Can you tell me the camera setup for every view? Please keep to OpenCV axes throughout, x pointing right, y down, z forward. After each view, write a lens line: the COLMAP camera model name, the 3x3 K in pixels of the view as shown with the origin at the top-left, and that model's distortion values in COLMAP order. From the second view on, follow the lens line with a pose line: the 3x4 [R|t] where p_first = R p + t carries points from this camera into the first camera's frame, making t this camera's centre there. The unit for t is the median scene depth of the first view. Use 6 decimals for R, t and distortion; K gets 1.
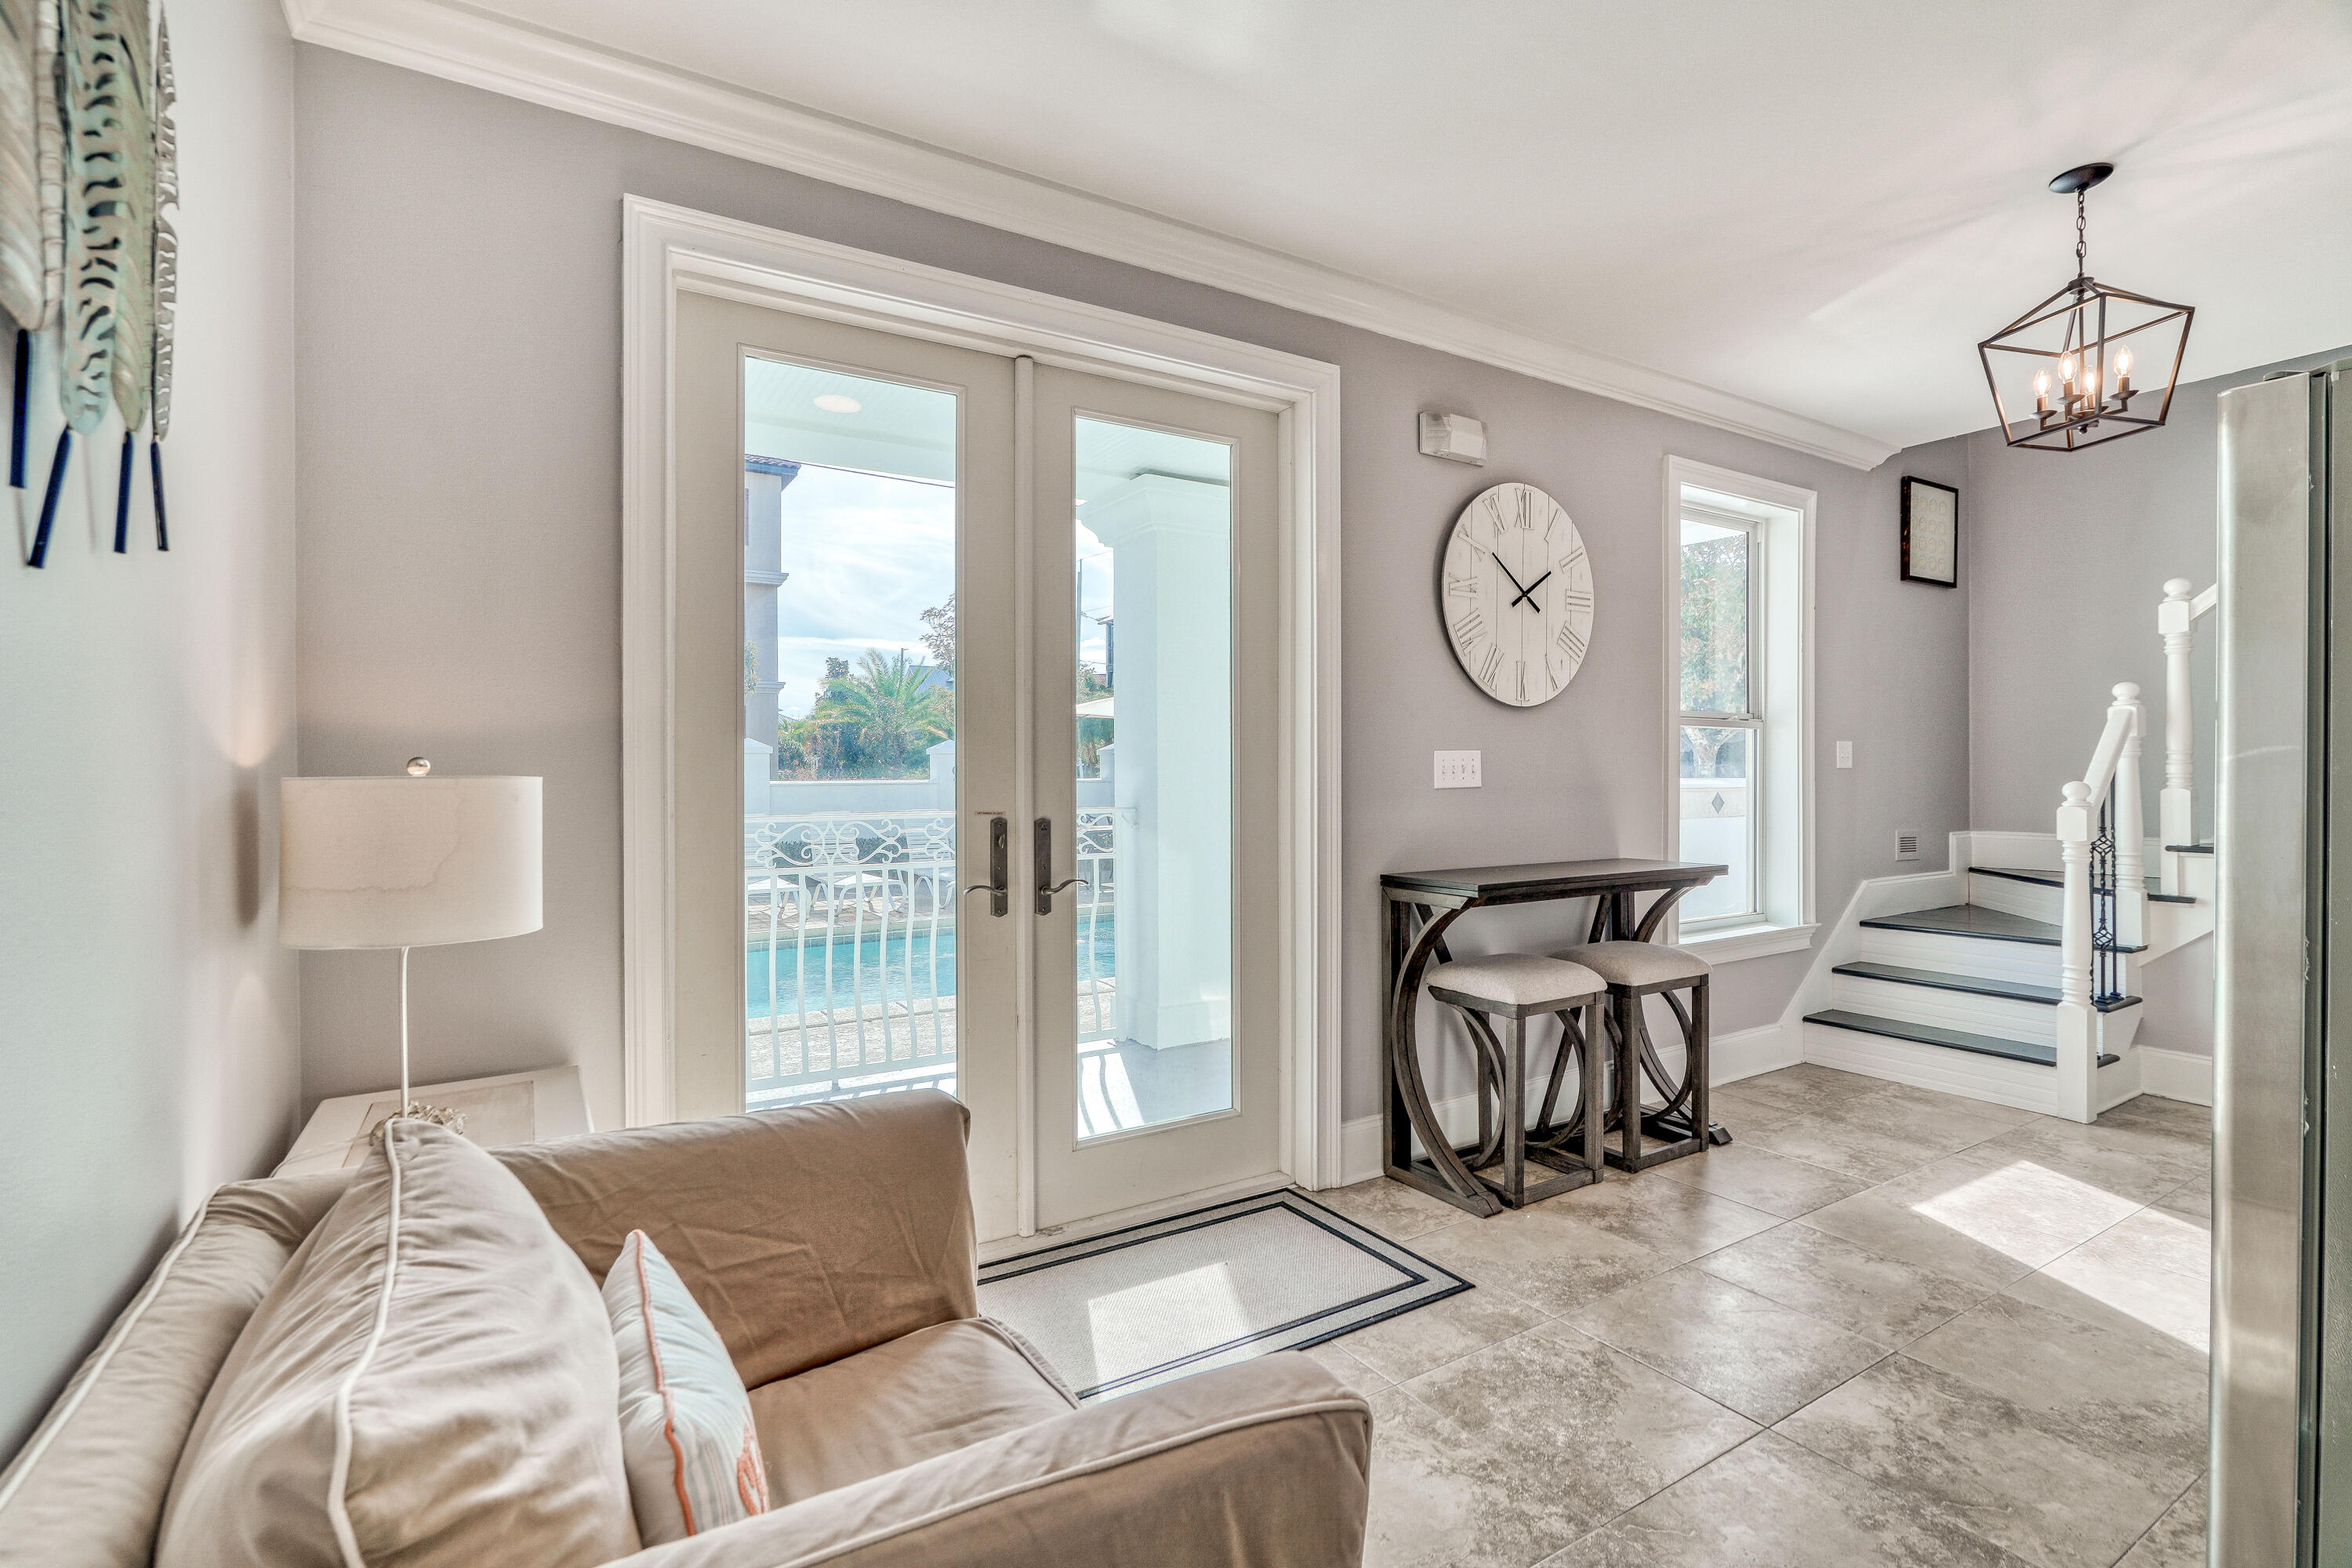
lens RADIAL K [[1103.3, 0, 1168.2], [0, 1103.3, 782.8], [0, 0, 1]] dist [-0.005453, -0.000265]
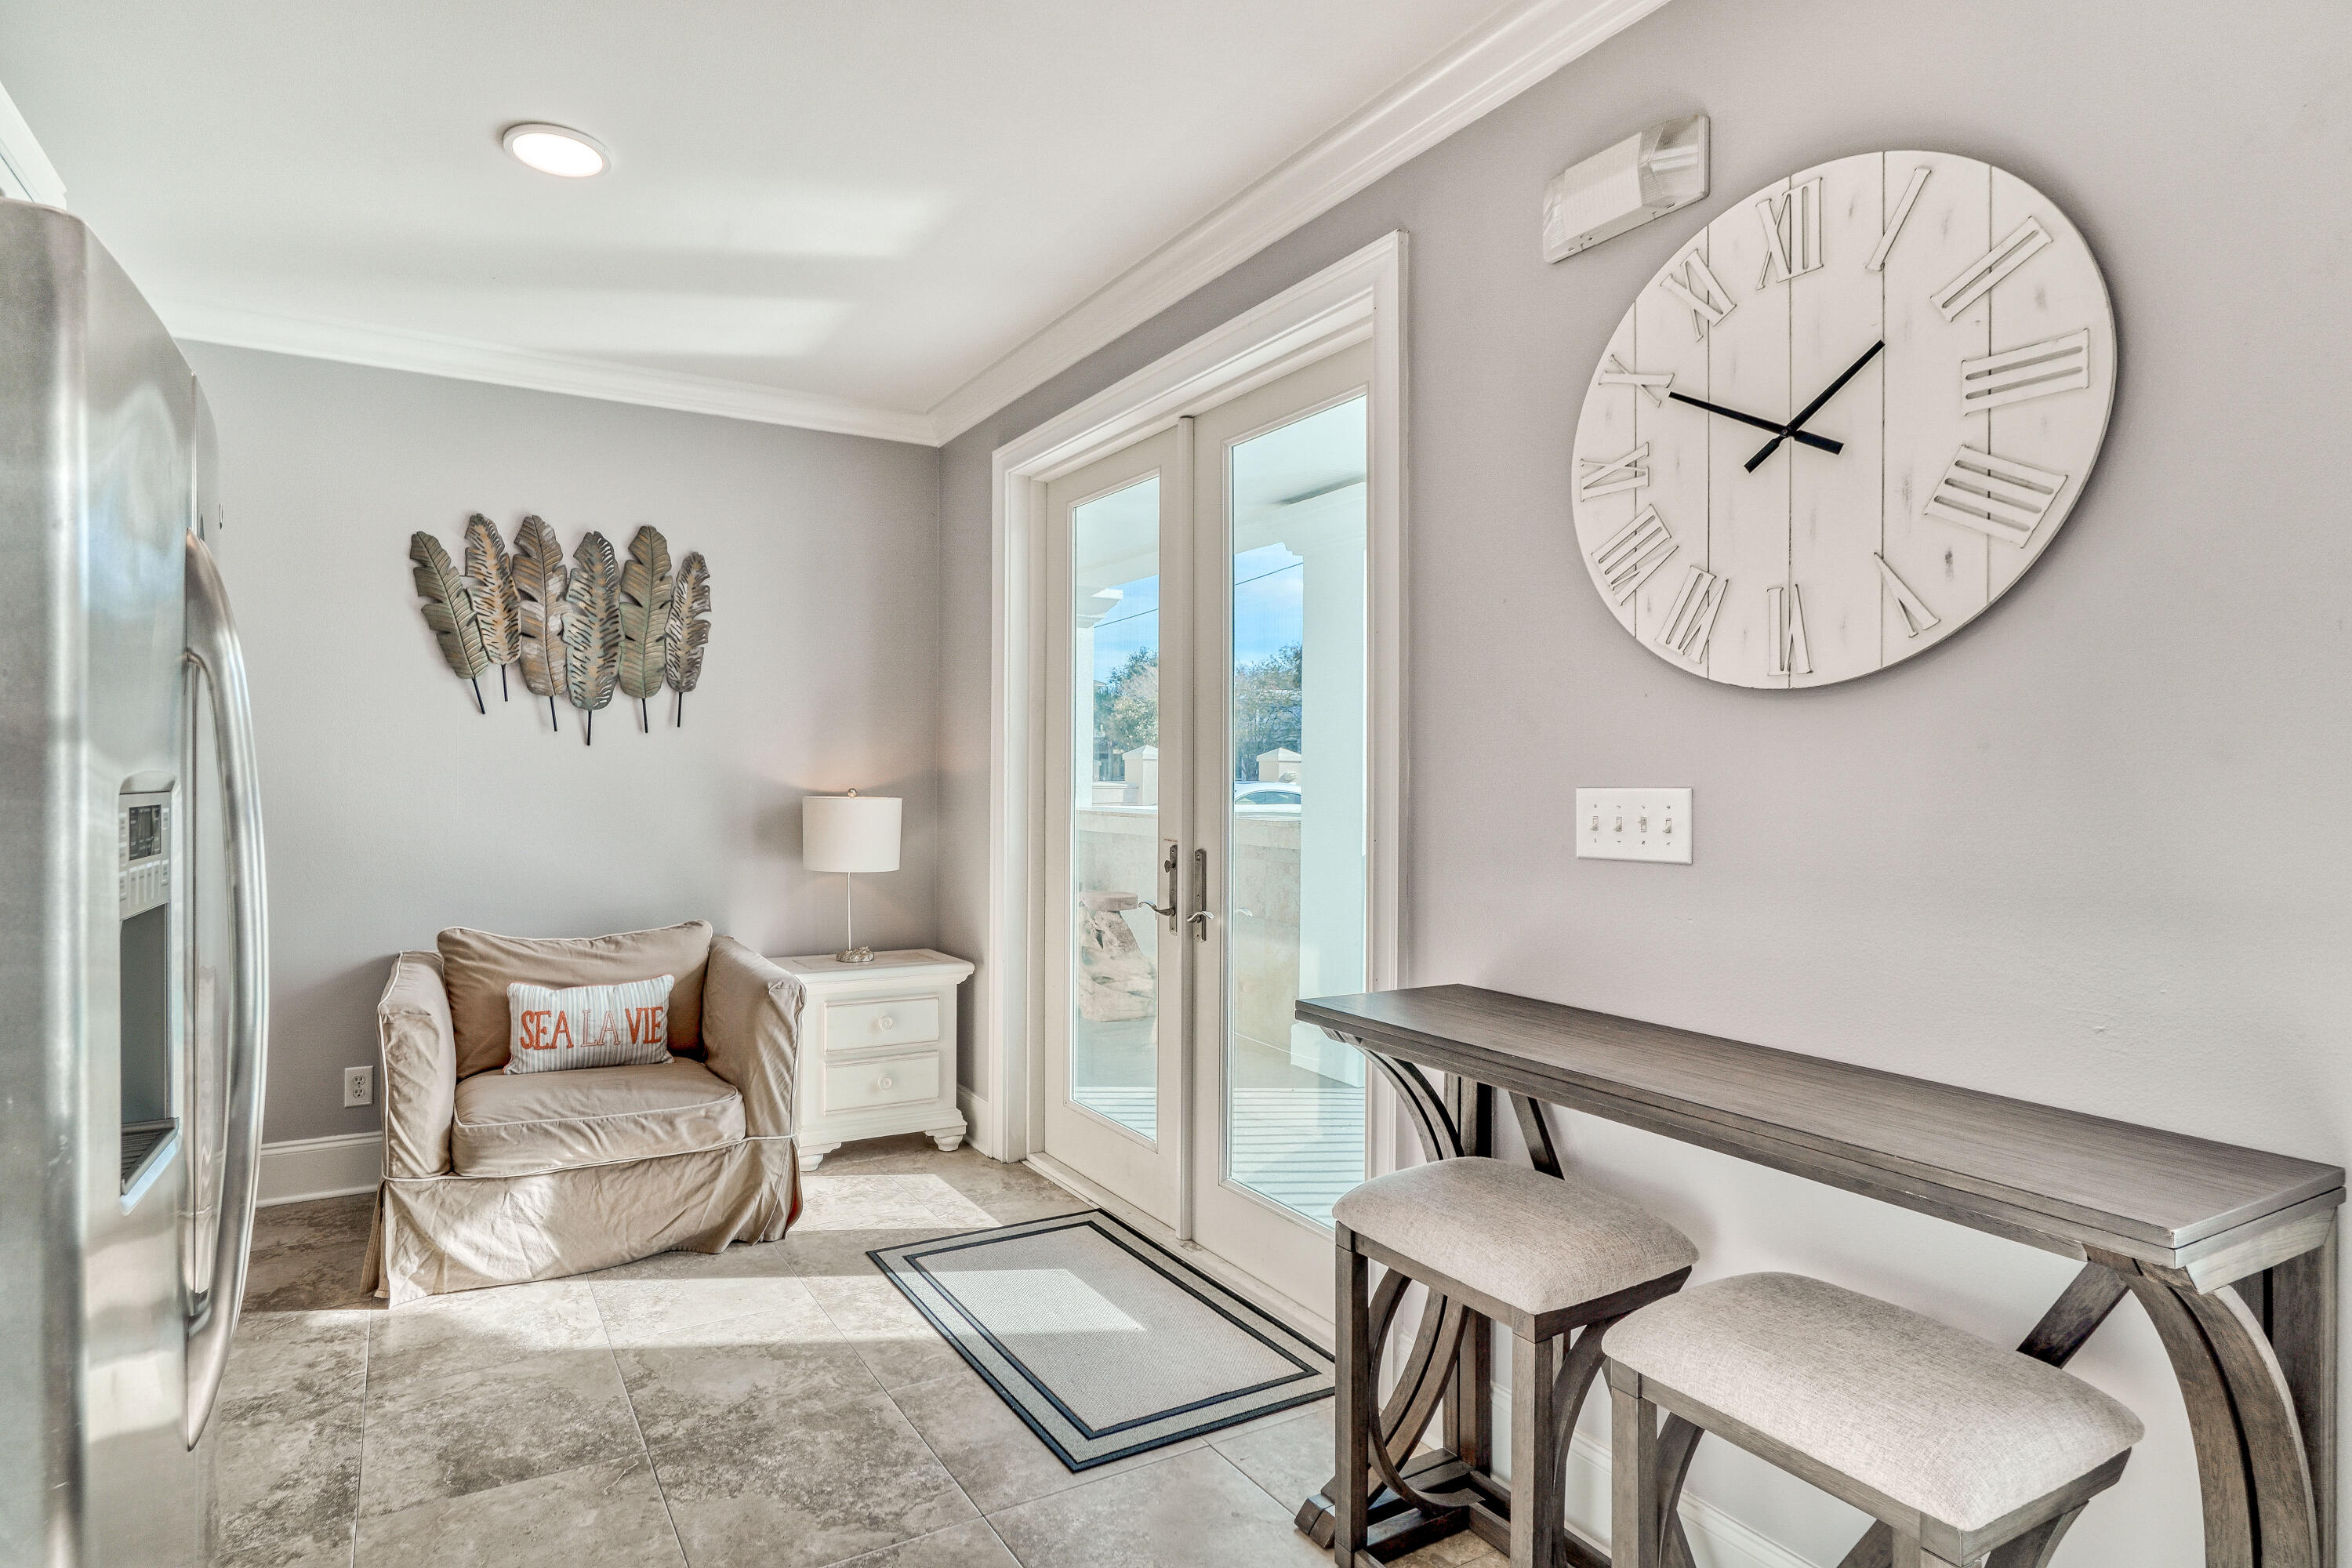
lens RADIAL K [[1347.6, 0, 1170.1], [0, 1347.6, 770.2], [0, 0, 1]] dist [-0.000360, 0.000013]
pose [[-0.065348, 0.002369, -0.997860, 1.108243], [-0.018467, 0.999823, 0.003583, -0.043407], [0.997692, 0.018662, -0.065293, 1.009971]]
